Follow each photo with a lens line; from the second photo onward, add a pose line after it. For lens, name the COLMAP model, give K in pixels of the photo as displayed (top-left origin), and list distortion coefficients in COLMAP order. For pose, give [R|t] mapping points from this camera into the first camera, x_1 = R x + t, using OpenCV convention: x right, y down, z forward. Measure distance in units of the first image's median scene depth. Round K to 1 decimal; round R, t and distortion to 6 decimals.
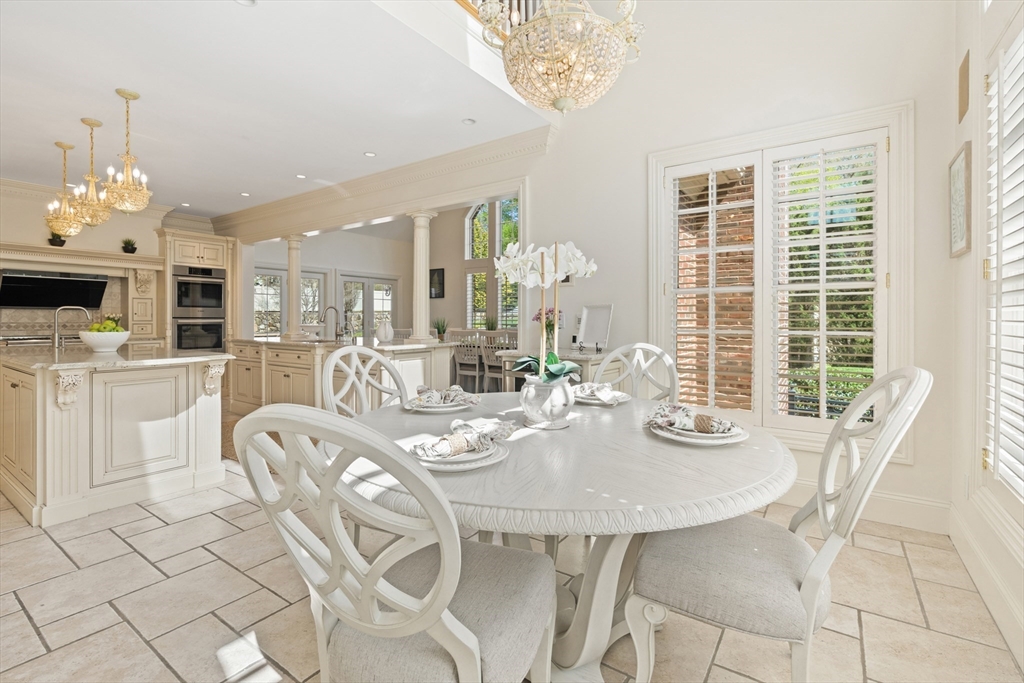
lens RADIAL K [[468.1, 0, 509.8], [0, 468.1, 331.3], [0, 0, 1]] dist [-0.001346, -0.000310]
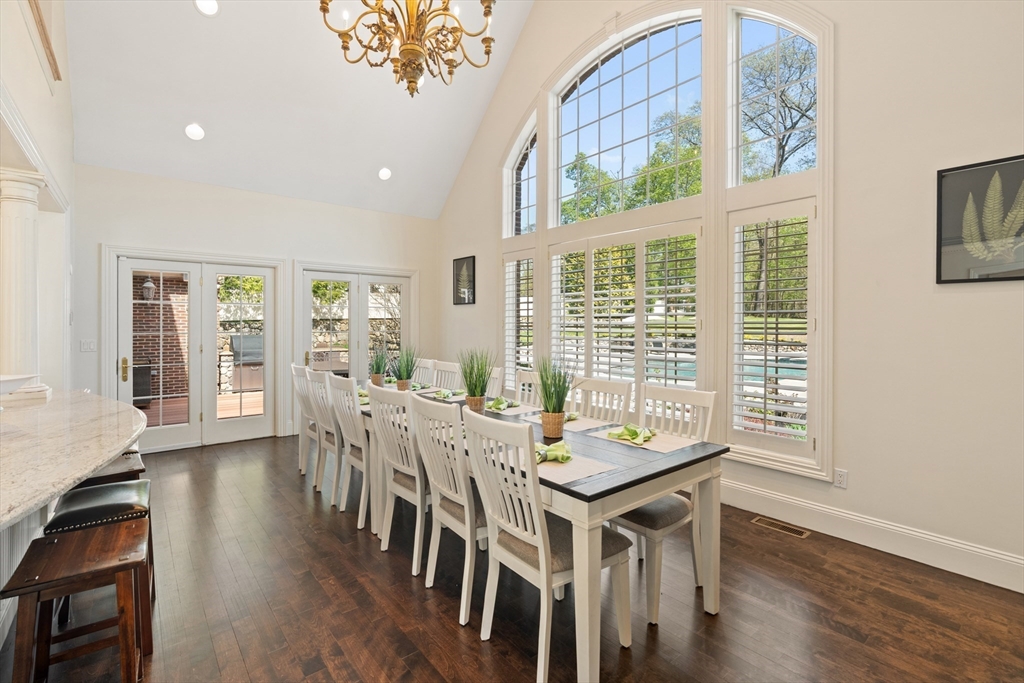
lens RADIAL K [[468.1, 0, 515.3], [0, 468.1, 332.1], [0, 0, 1]] dist [-0.001346, -0.000310]
pose [[0.963636, 0.006469, -0.267140, 0.076872], [-0.007307, 0.999971, -0.002145, -0.035066], [0.267118, 0.004020, 0.963655, 0.439789]]
